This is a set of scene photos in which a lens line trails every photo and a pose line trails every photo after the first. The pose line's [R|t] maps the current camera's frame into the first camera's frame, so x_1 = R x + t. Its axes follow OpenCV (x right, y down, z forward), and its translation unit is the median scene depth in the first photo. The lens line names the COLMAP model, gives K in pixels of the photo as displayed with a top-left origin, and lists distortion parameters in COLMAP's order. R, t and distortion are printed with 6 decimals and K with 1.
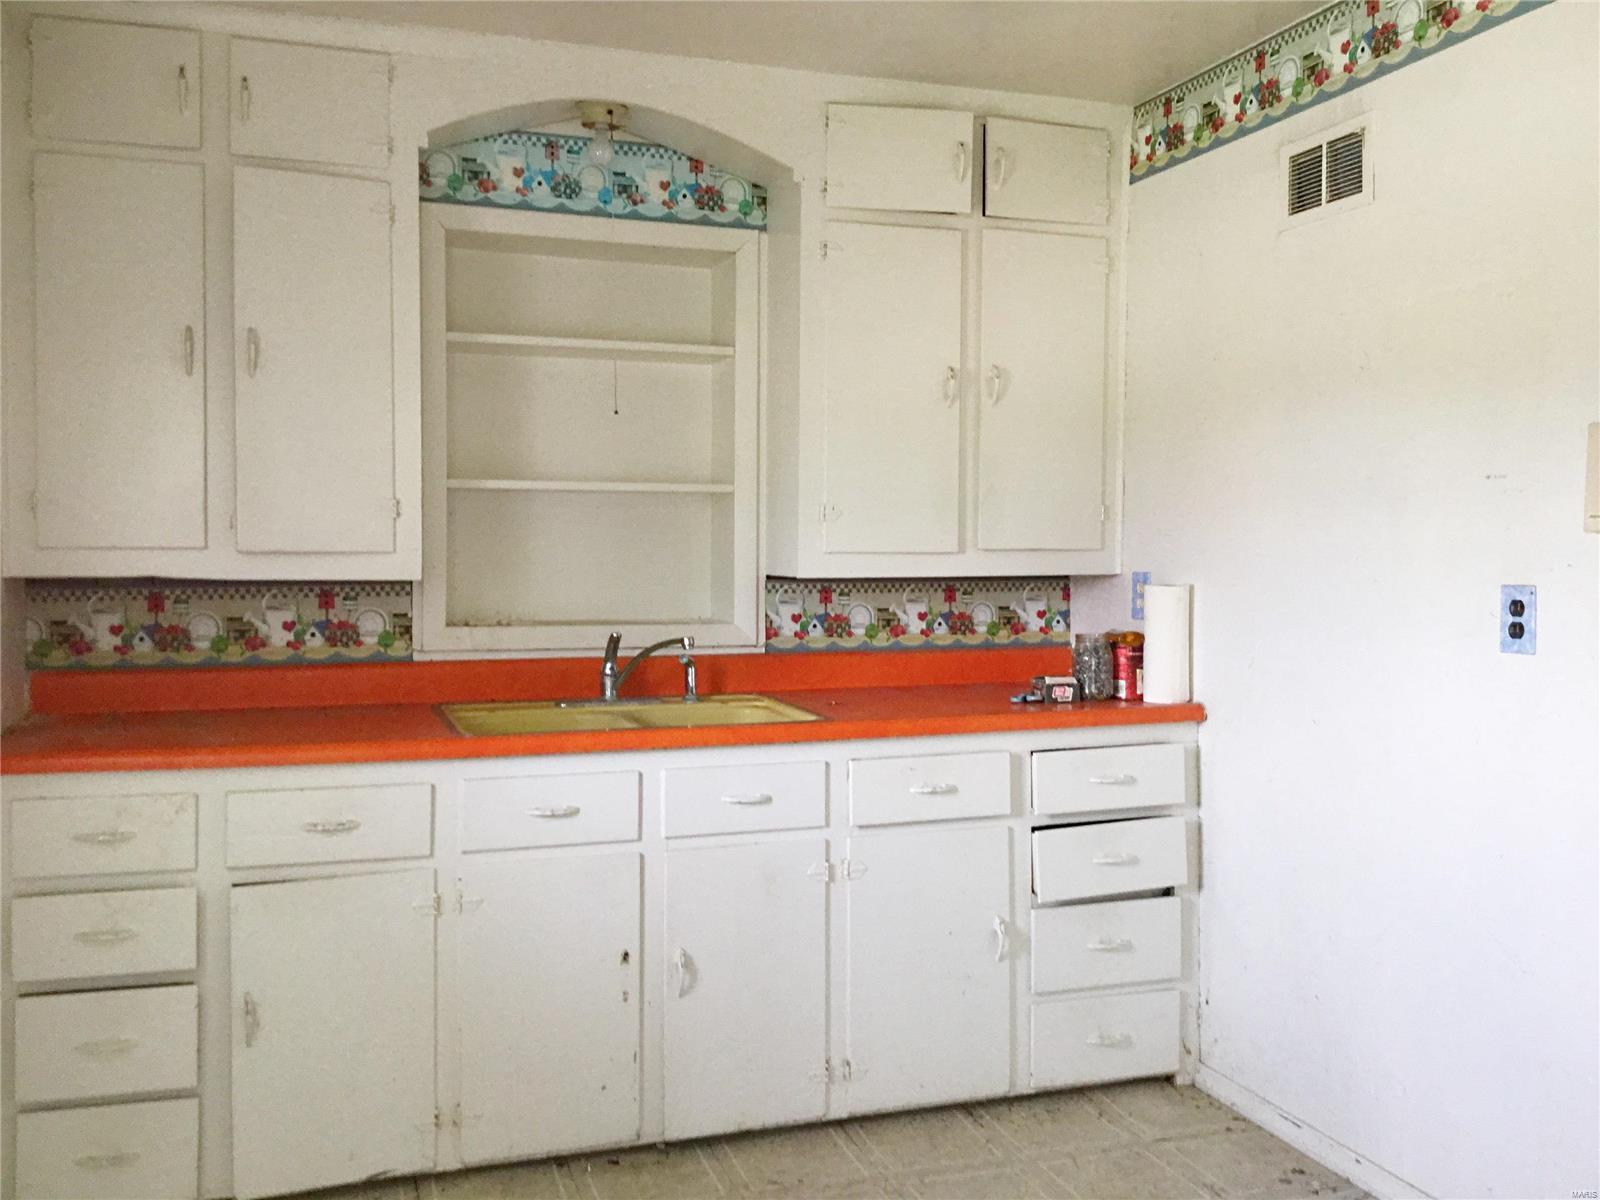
lens RADIAL K [[1446.7, 0, 799.9], [0, 1446.7, 603.9], [0, 0, 1]] dist [0.023916, -0.040802]
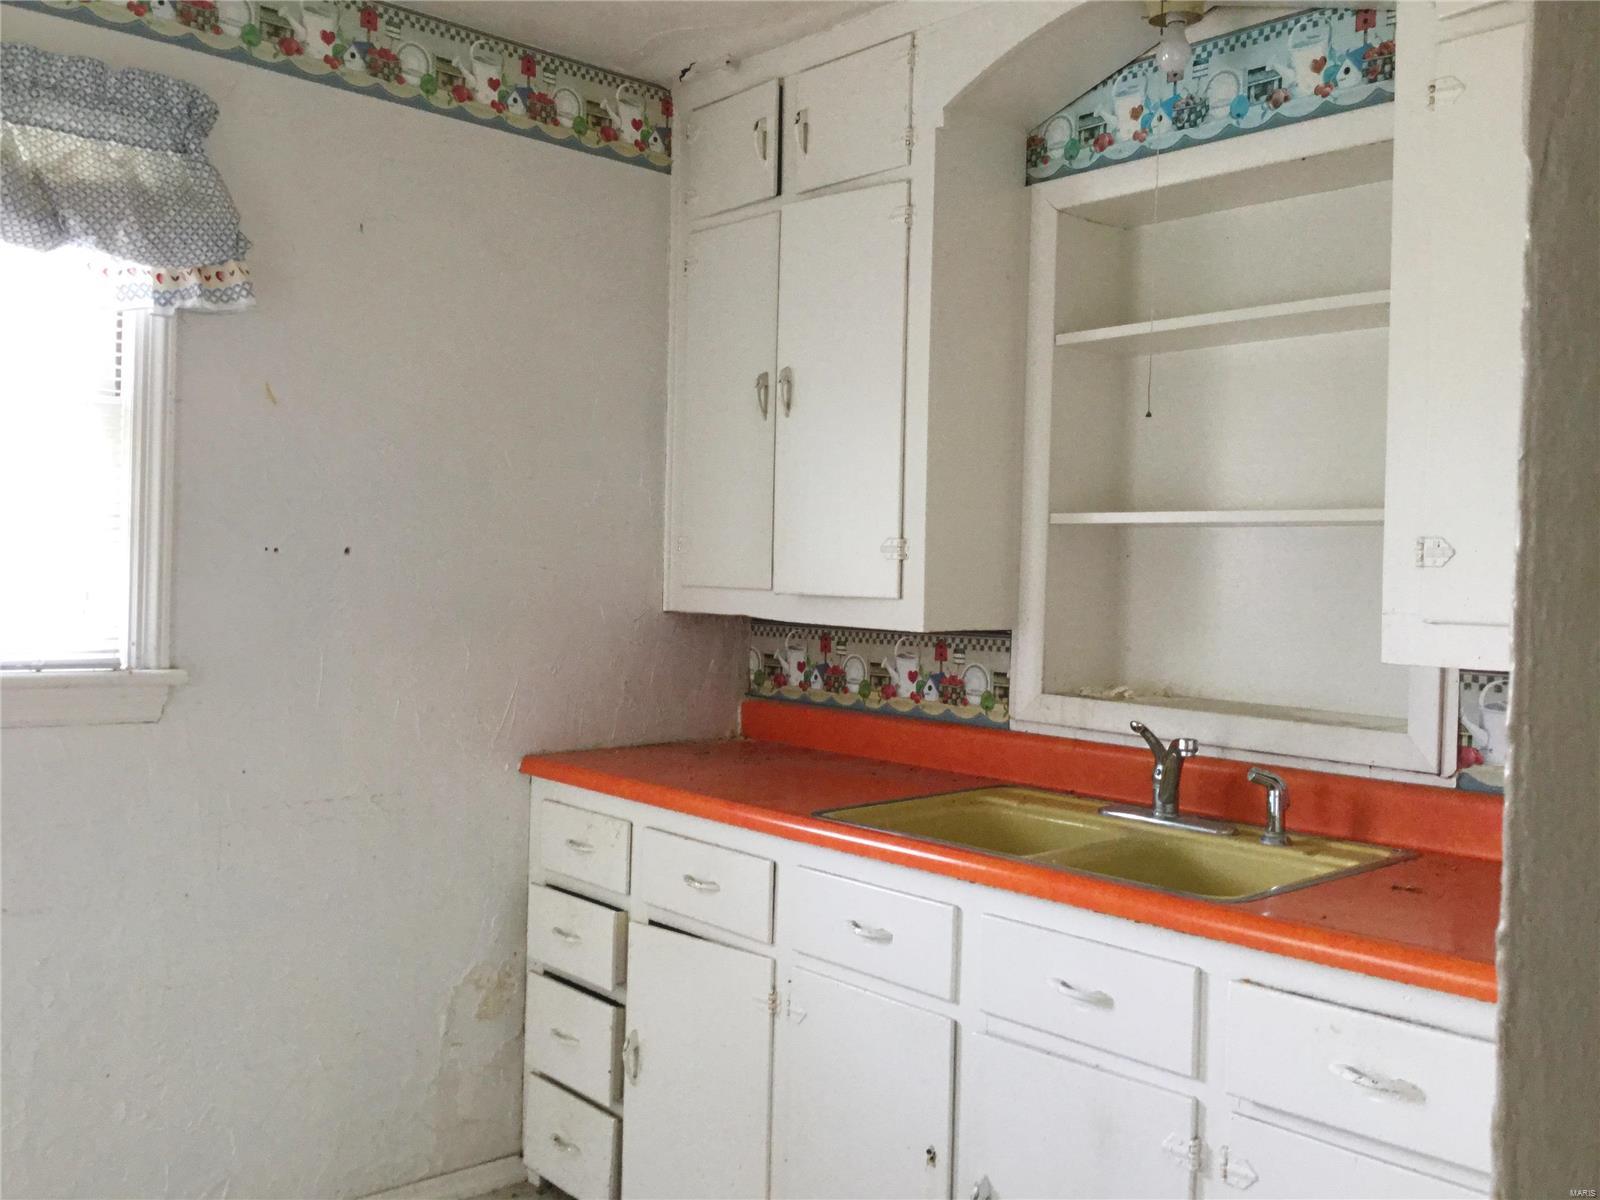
lens RADIAL K [[1446.7, 0, 799.1], [0, 1446.7, 590.0], [0, 0, 1]] dist [0.023916, -0.040802]
pose [[0.372030, 0.017856, -0.928049, 0.465771], [-0.067270, 0.997705, -0.007770, -0.026921], [0.925780, 0.065321, 0.372377, 0.571838]]
